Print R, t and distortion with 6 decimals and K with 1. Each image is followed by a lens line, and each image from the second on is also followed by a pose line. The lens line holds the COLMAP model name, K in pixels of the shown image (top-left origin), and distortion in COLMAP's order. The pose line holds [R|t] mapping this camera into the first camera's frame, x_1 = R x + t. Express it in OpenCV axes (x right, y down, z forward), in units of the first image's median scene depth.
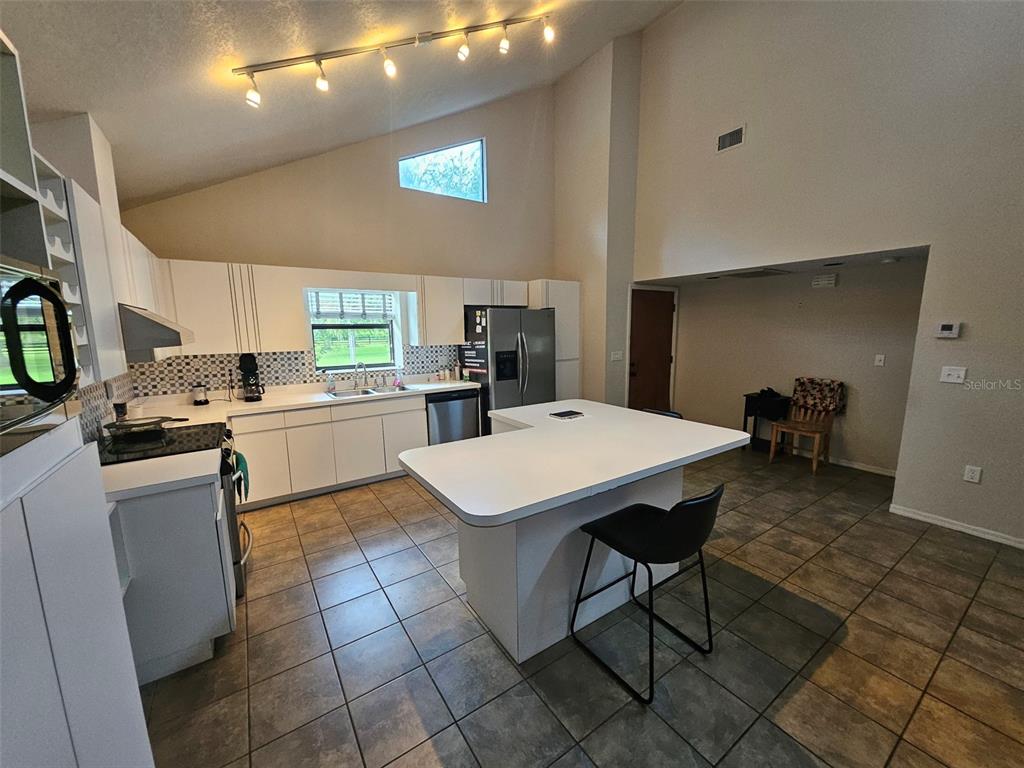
lens RADIAL K [[401.9, 0, 518.8], [0, 401.9, 390.8], [0, 0, 1]] dist [0.003072, 0.000093]
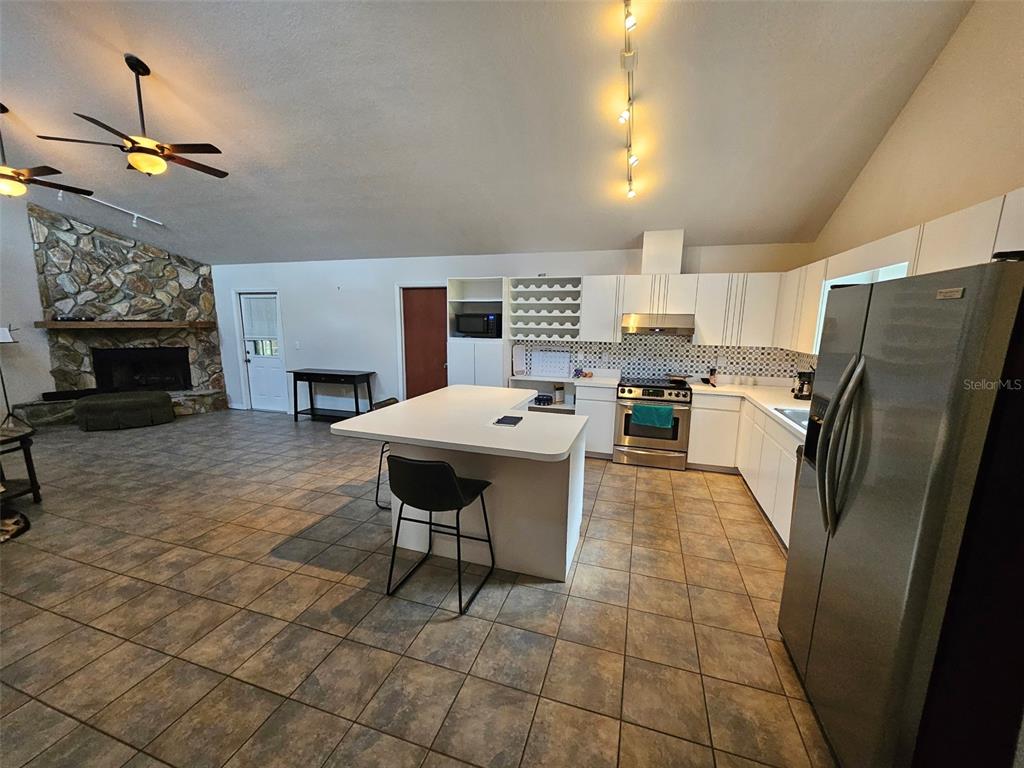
lens RADIAL K [[401.9, 0, 520.9], [0, 401.9, 385.2], [0, 0, 1]] dist [0.003072, 0.000093]
pose [[-0.787868, 0.106285, -0.606603, 0.565982], [-0.103395, 0.948184, 0.300427, -0.265909], [0.607102, 0.299416, -0.736055, 1.444783]]
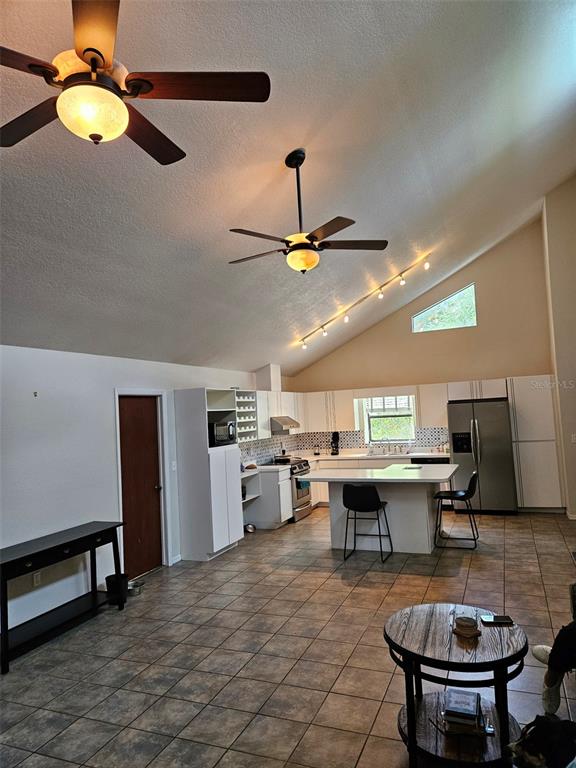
lens RADIAL K [[520.0, 0, 286.2], [0, 520.0, 383.0], [0, 0, 1]] dist [0.025326, -0.012582]
pose [[0.537829, -0.061595, -0.840801, 1.586842], [-0.093443, 0.986827, -0.132065, 0.040940], [0.837860, 0.149595, 0.524988, -0.700012]]
